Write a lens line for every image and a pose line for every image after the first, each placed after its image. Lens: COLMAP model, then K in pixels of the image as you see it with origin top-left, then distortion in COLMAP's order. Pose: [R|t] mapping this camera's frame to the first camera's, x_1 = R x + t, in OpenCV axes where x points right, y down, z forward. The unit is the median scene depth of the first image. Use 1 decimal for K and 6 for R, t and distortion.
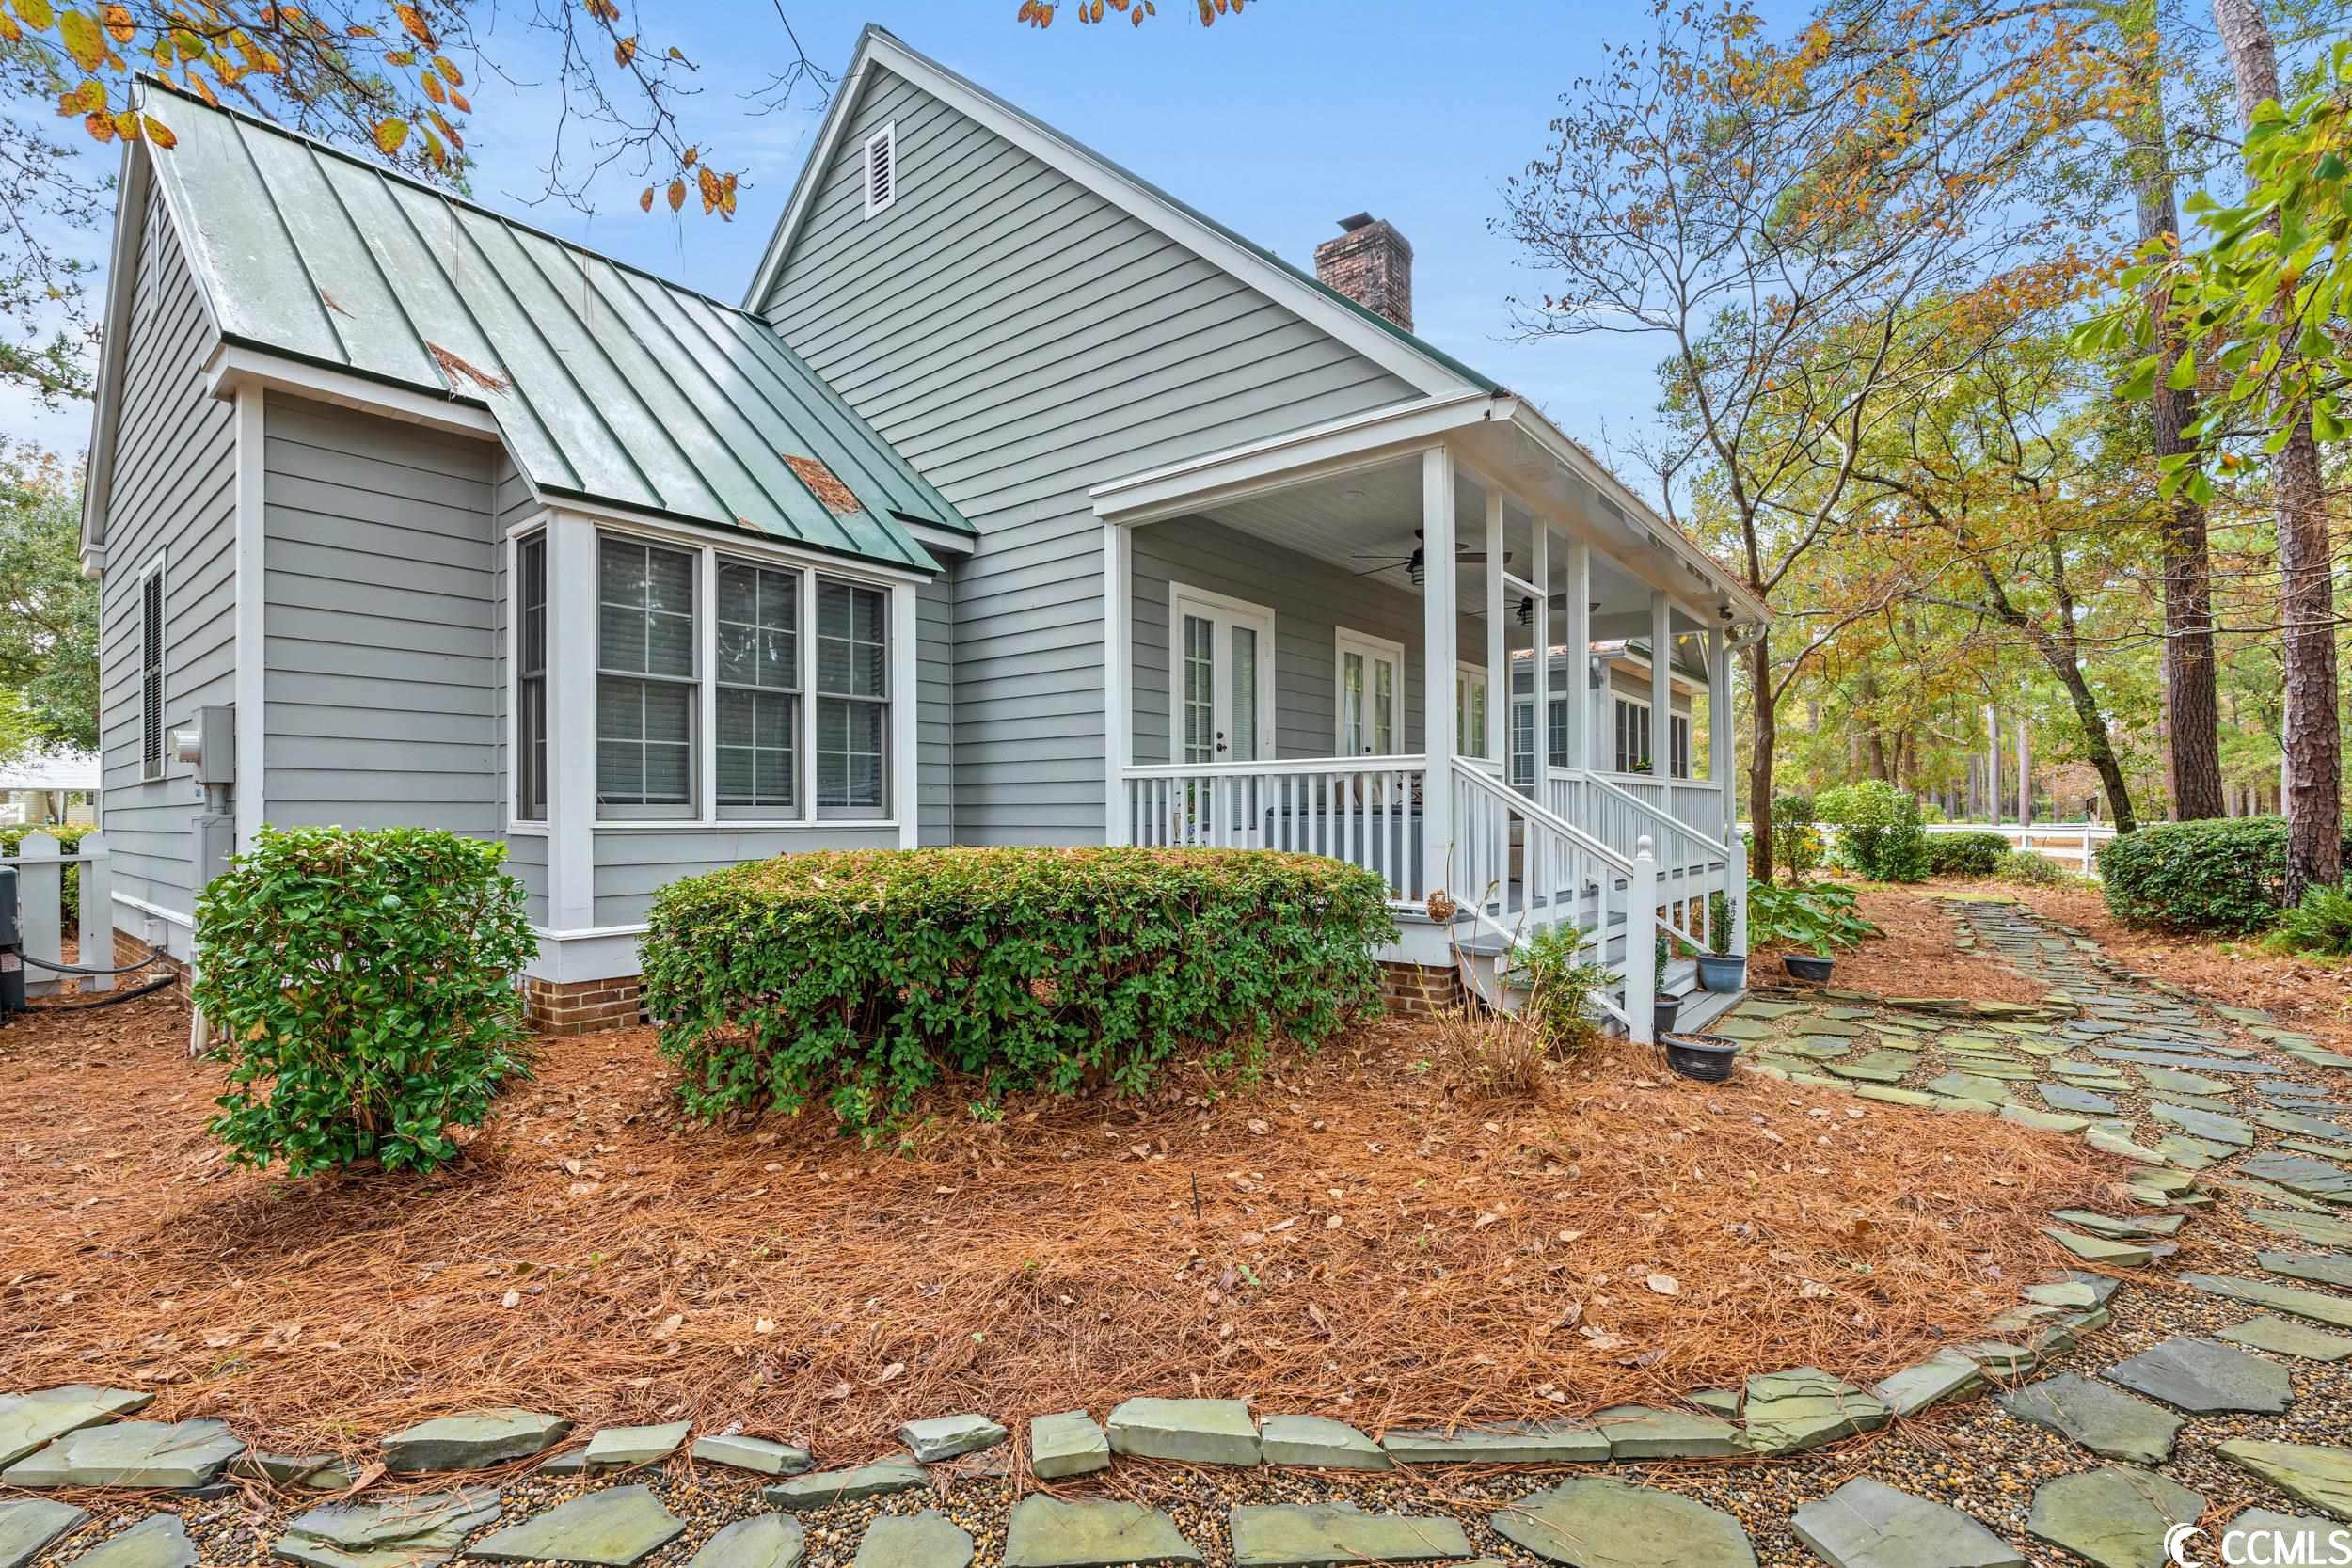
lens RADIAL K [[1023.7, 0, 1165.8], [0, 1023.7, 806.1], [0, 0, 1]] dist [0.004363, 0.001517]
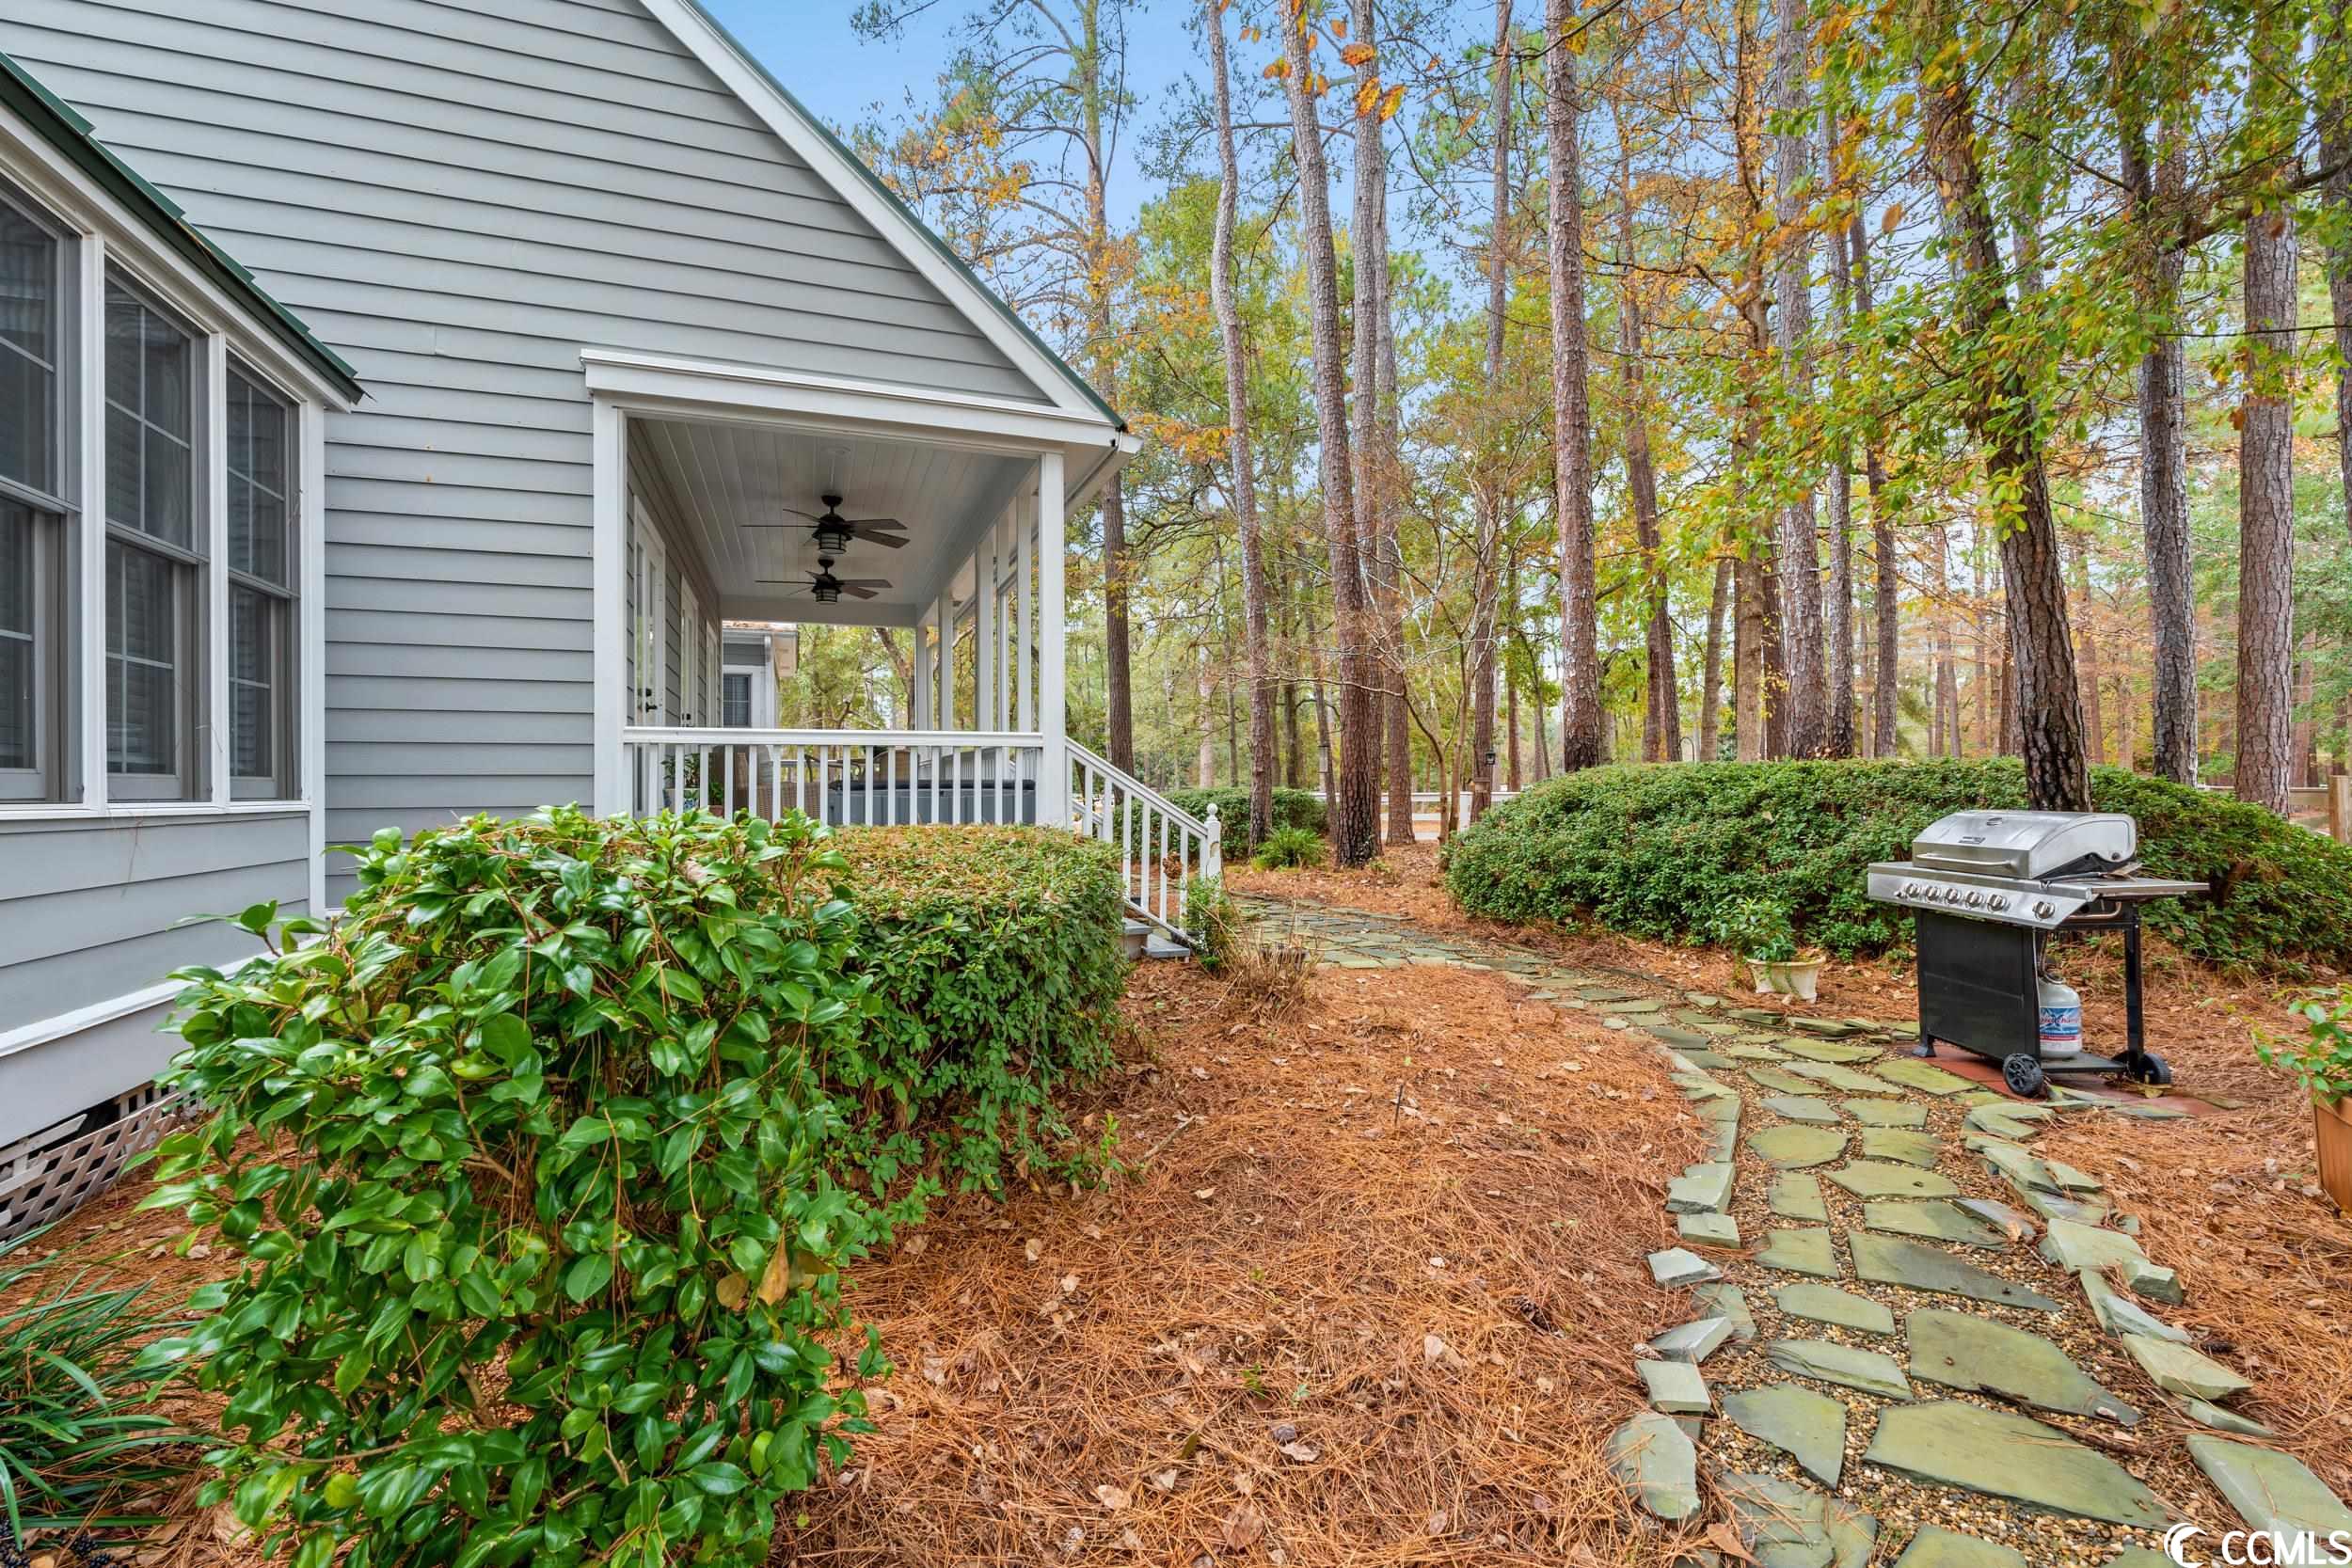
lens RADIAL K [[1023.7, 0, 1163.6], [0, 1023.7, 779.4], [0, 0, 1]] dist [0.004363, 0.001517]
pose [[0.523959, 0.006671, 0.851717, -0.524800], [-0.000513, 0.999972, -0.007516, 0.006073], [-0.851743, 0.003501, 0.523948, 0.283443]]
